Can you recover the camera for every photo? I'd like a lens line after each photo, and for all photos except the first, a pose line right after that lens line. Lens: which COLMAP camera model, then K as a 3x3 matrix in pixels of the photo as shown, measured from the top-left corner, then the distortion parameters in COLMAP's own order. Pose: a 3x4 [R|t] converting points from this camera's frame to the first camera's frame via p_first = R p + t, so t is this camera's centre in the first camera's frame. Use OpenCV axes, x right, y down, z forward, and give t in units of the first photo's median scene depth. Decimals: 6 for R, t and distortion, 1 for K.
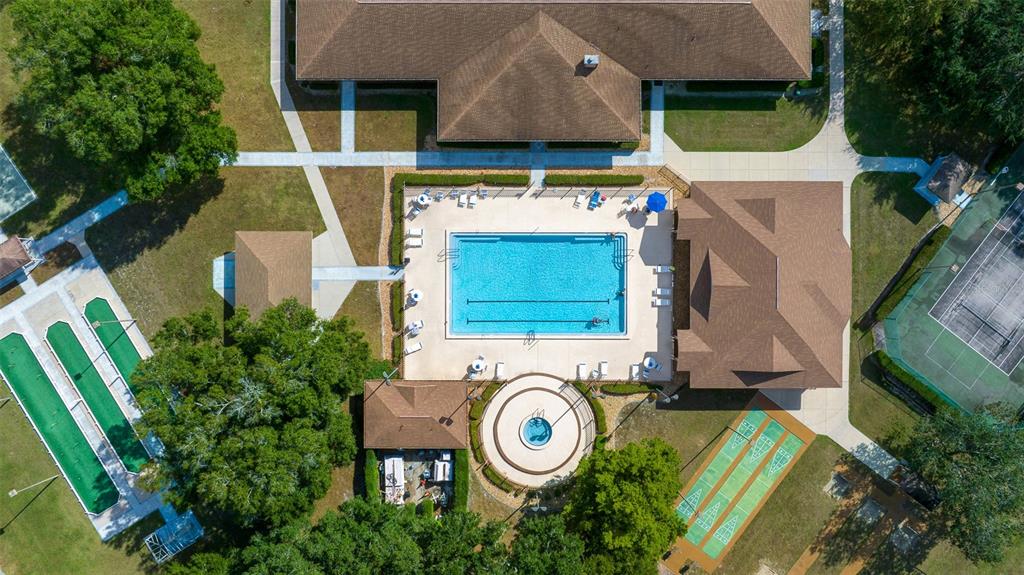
lens RADIAL K [[754.4, 0, 512.0], [0, 754.4, 287.5], [0, 0, 1]] dist [0.002589, 0.001292]
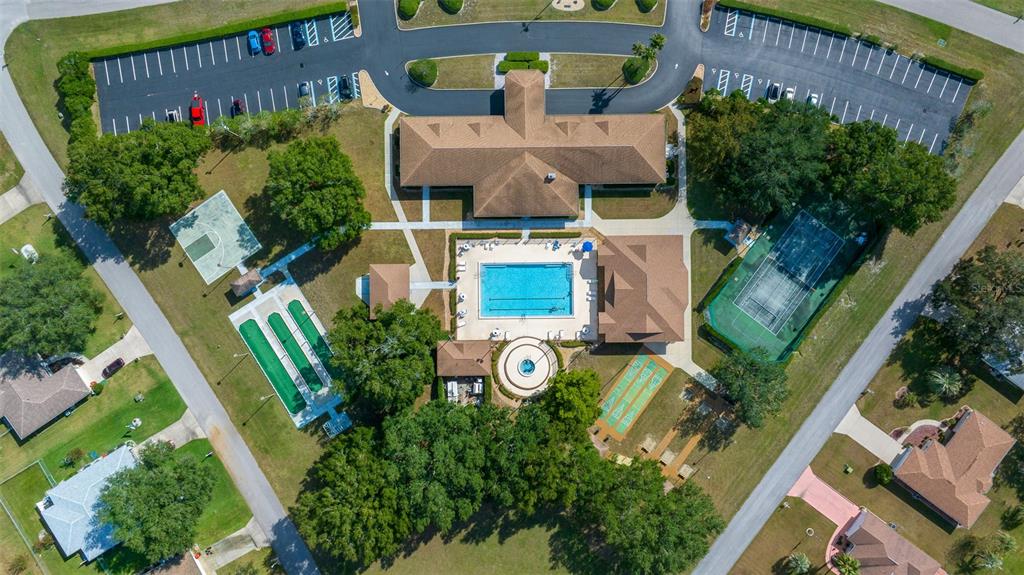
lens RADIAL K [[754.4, 0, 512.0], [0, 754.4, 287.5], [0, 0, 1]] dist [0.002589, 0.001292]
pose [[0.999931, -0.011755, -0.000469, -0.001738], [0.011748, 0.999850, -0.012748, 0.013539], [0.000619, 0.012742, 0.999919, -0.906613]]
